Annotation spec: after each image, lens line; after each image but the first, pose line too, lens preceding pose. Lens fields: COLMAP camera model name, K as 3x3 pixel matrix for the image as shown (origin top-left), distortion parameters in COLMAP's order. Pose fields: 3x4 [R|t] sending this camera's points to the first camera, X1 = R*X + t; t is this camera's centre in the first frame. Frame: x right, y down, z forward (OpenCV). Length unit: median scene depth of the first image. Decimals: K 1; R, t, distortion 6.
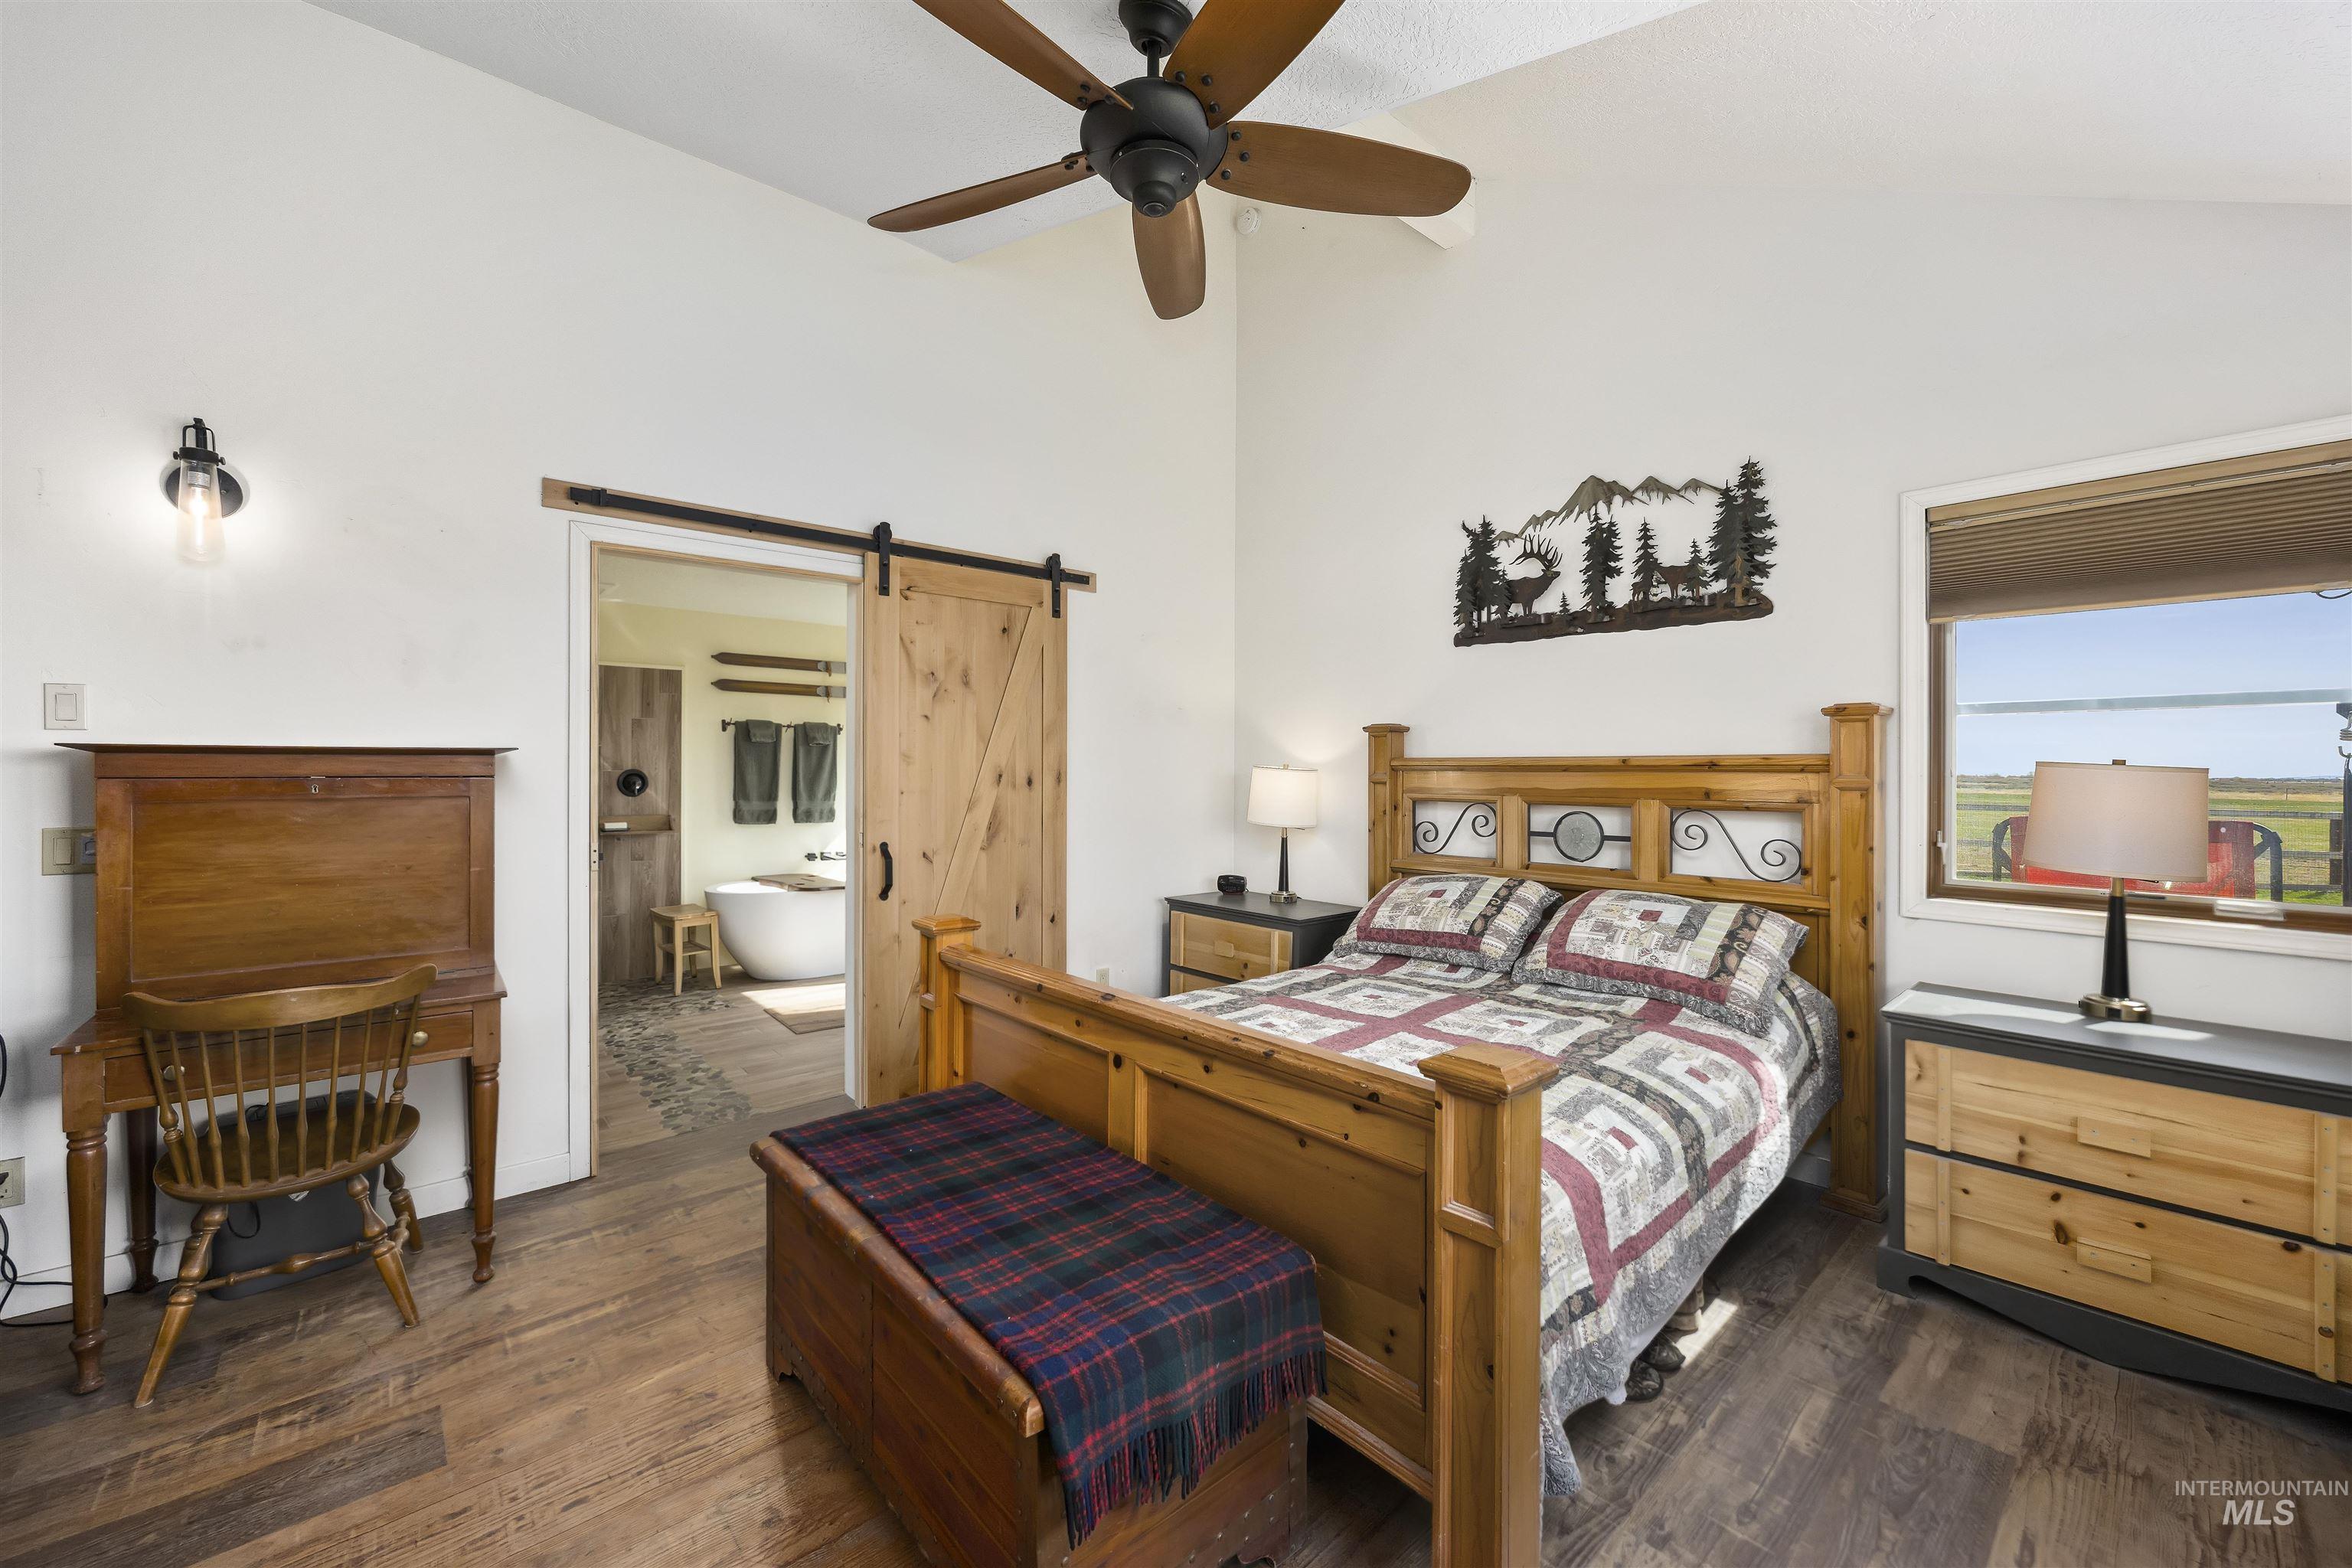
lens RADIAL K [[922.0, 0, 1192.9], [0, 922.0, 773.0], [0, 0, 1]] dist [-0.005587, -0.000089]
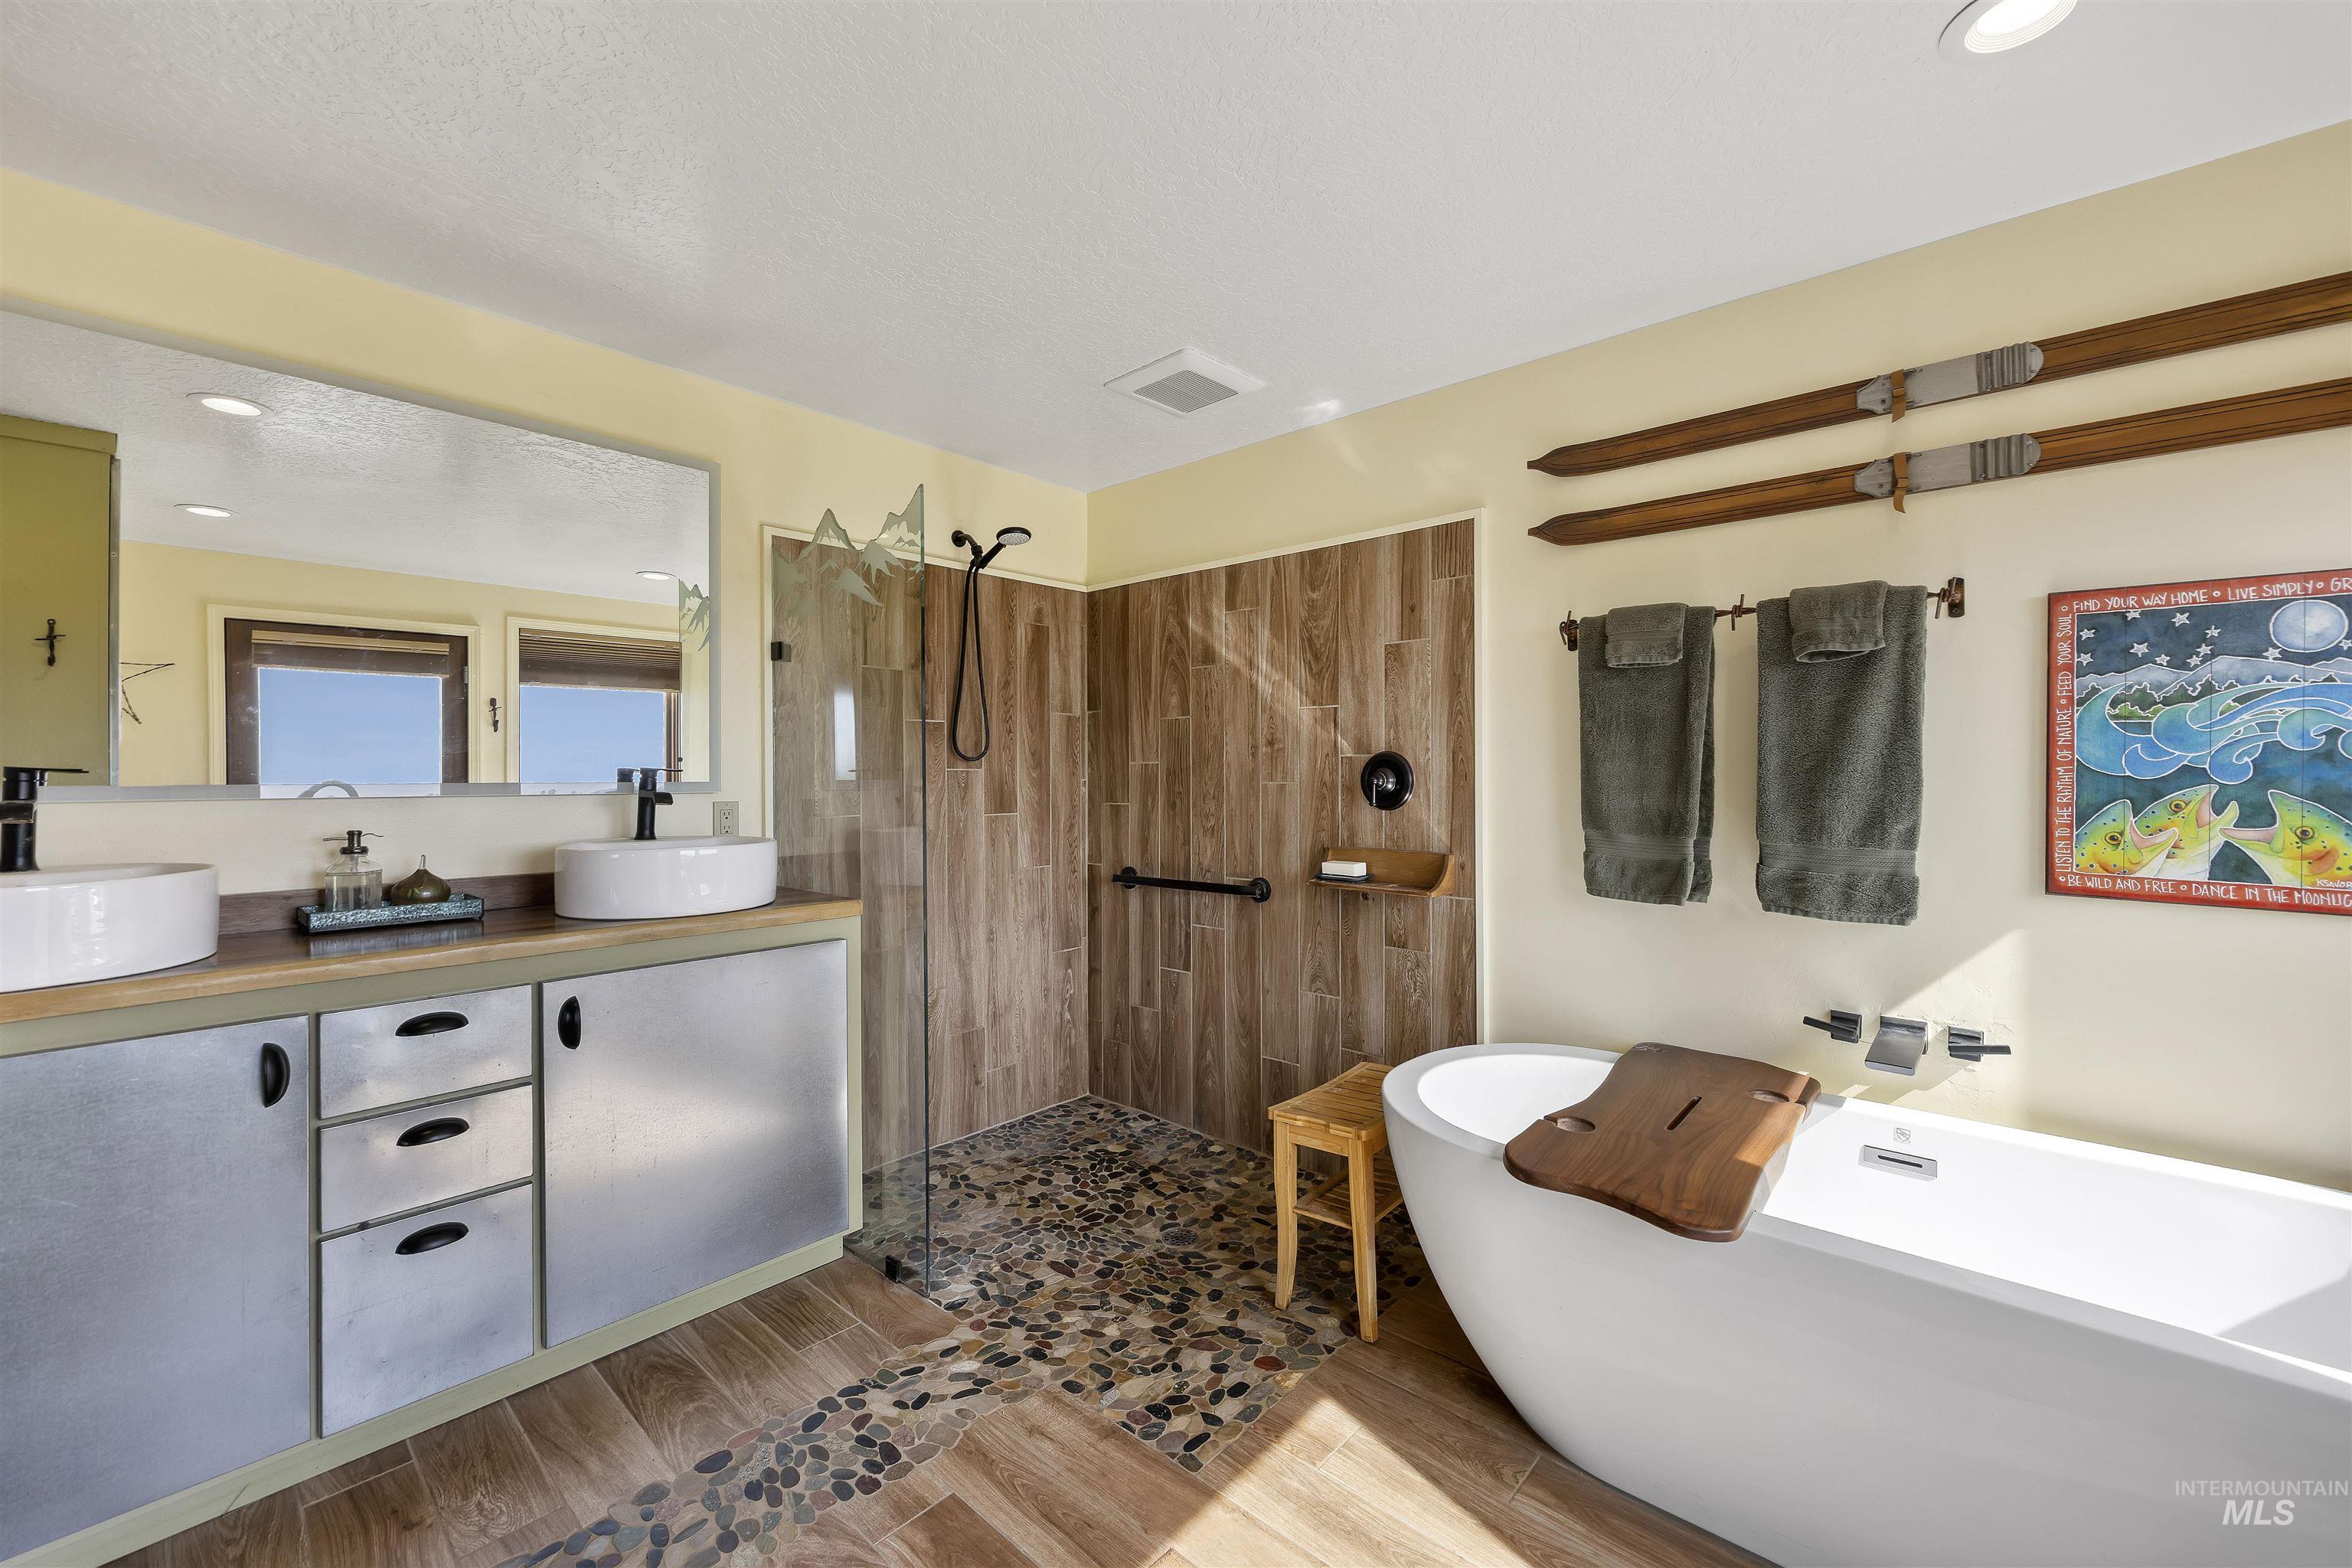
lens RADIAL K [[922.0, 0, 1182.1], [0, 922.0, 776.5], [0, 0, 1]] dist [-0.005587, -0.000089]
pose [[0.115723, -0.002732, -0.993278, -0.067982], [-0.000570, 0.999996, -0.002816, 0.004415], [0.993281, 0.000892, 0.115721, 0.377574]]
